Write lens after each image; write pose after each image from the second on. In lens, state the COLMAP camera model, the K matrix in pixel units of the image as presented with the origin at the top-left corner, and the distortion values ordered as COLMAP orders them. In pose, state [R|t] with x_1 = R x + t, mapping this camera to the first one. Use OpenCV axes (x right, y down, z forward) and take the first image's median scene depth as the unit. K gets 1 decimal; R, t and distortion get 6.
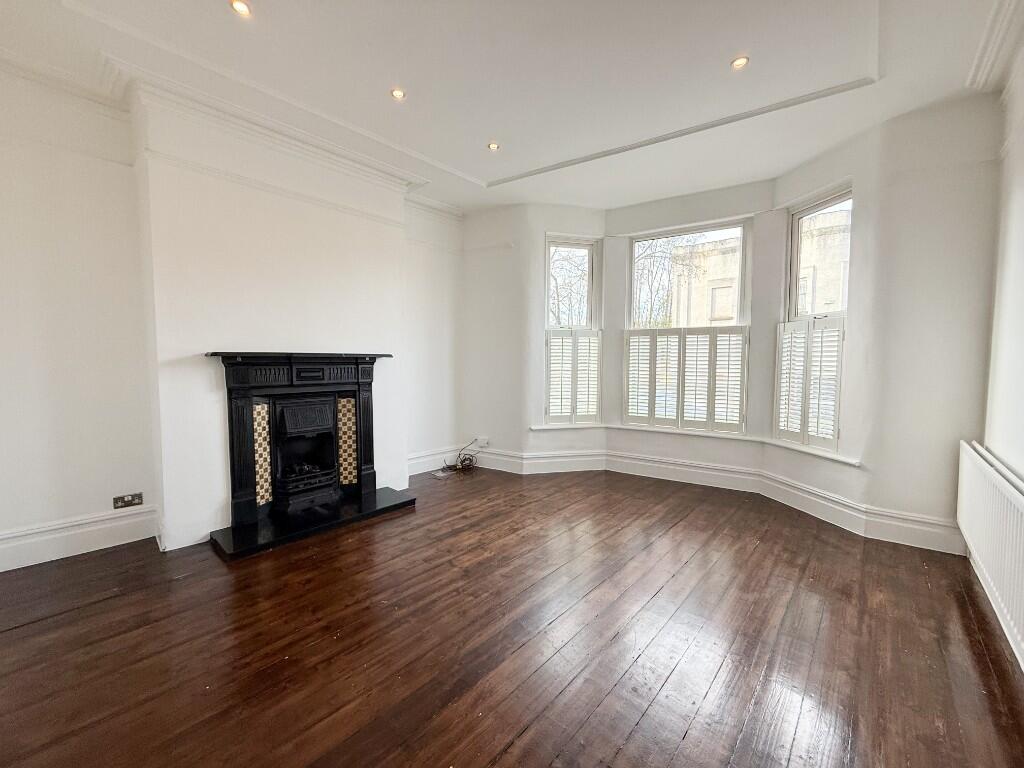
lens RADIAL K [[404.0, 0, 510.5], [0, 404.0, 385.7], [0, 0, 1]] dist [-0.005763, 0.000072]
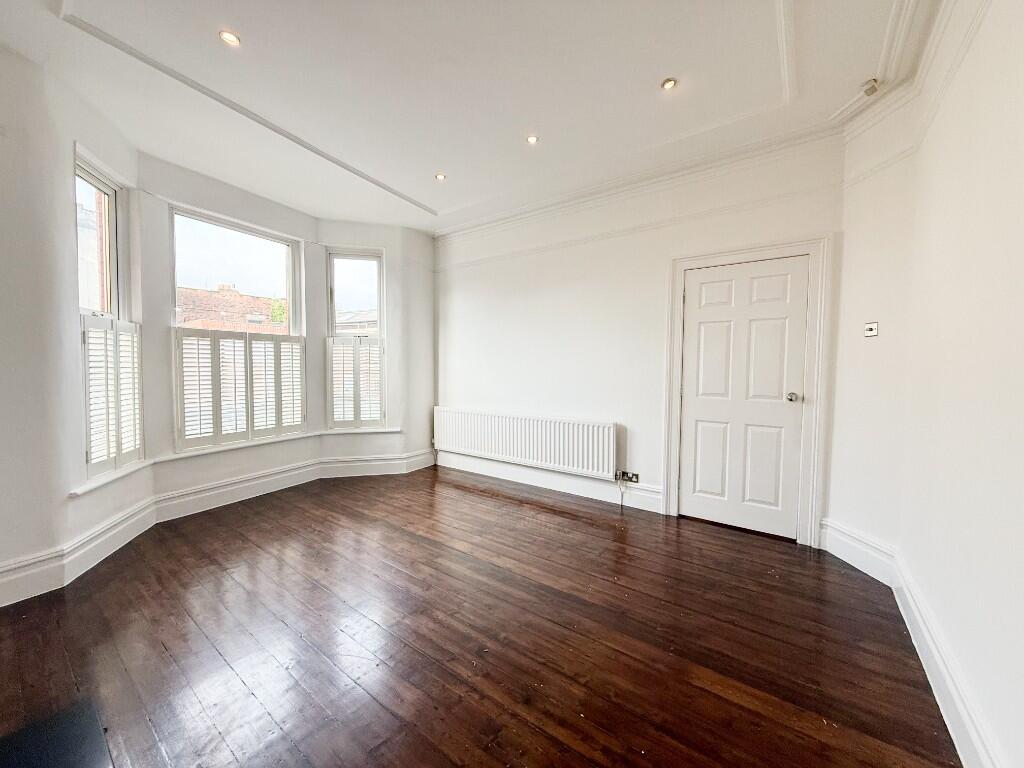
lens RADIAL K [[404.0, 0, 510.5], [0, 404.0, 385.7], [0, 0, 1]] dist [-0.005763, 0.000072]
pose [[-0.083667, -0.050026, 0.995237, -0.686768], [0.061795, 0.996556, 0.055288, -0.042433], [-0.994576, 0.066126, -0.080288, 0.591011]]
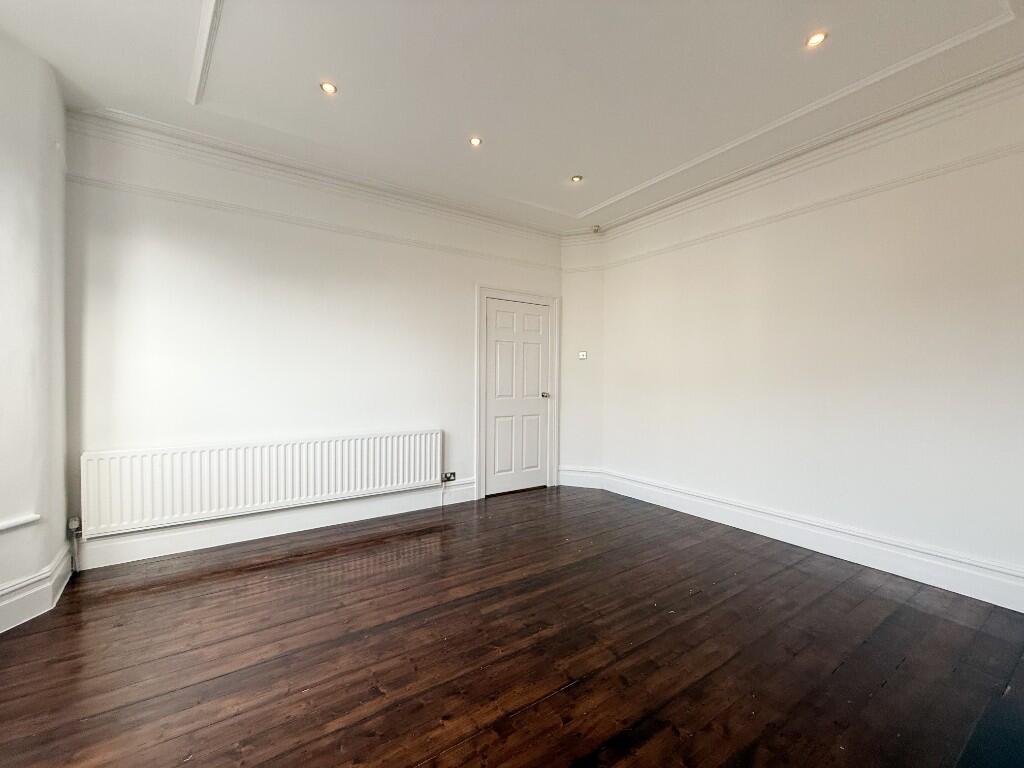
lens RADIAL K [[406.3, 0, 514.2], [0, 406.3, 380.5], [0, 0, 1]] dist [0.000301, -0.000041]
pose [[-0.968203, -0.014739, 0.249732, -0.108186], [0.004322, 0.997128, 0.075608, -0.084175], [-0.250130, 0.074283, -0.965359, 1.277404]]
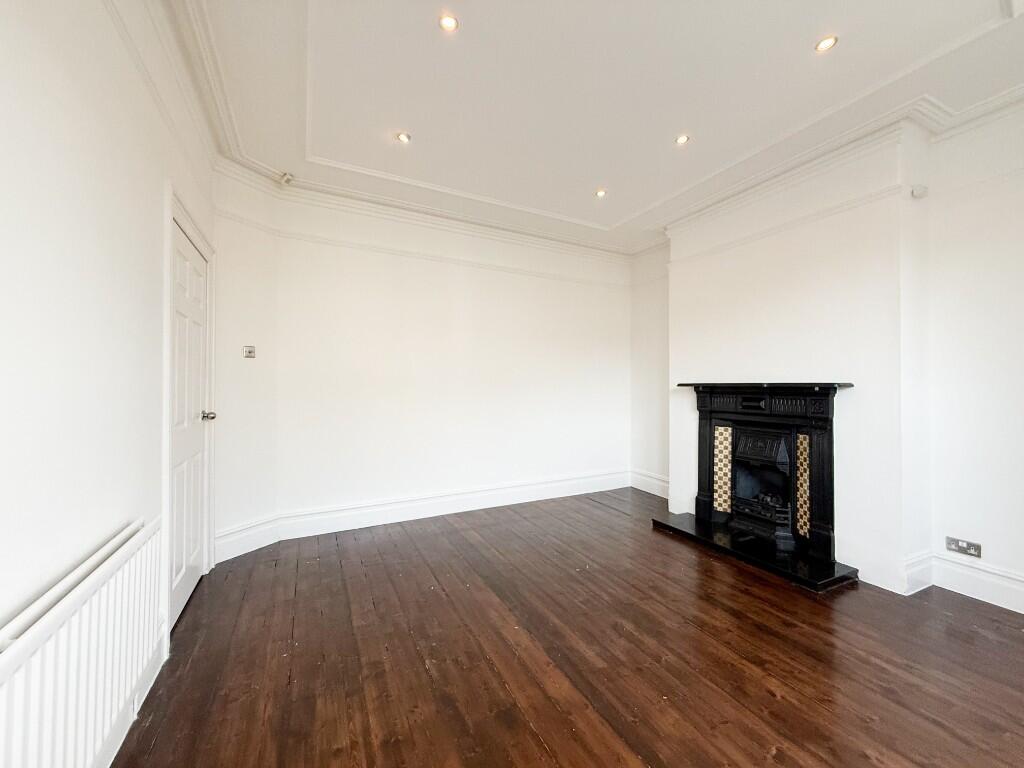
lens RADIAL K [[406.3, 0, 514.2], [0, 406.3, 380.5], [0, 0, 1]] dist [0.000301, -0.000041]
pose [[-0.357688, -0.024772, -0.933512, 0.653397], [-0.076864, 0.997037, 0.002993, -0.041296], [0.930672, 0.072824, -0.358533, 0.750926]]
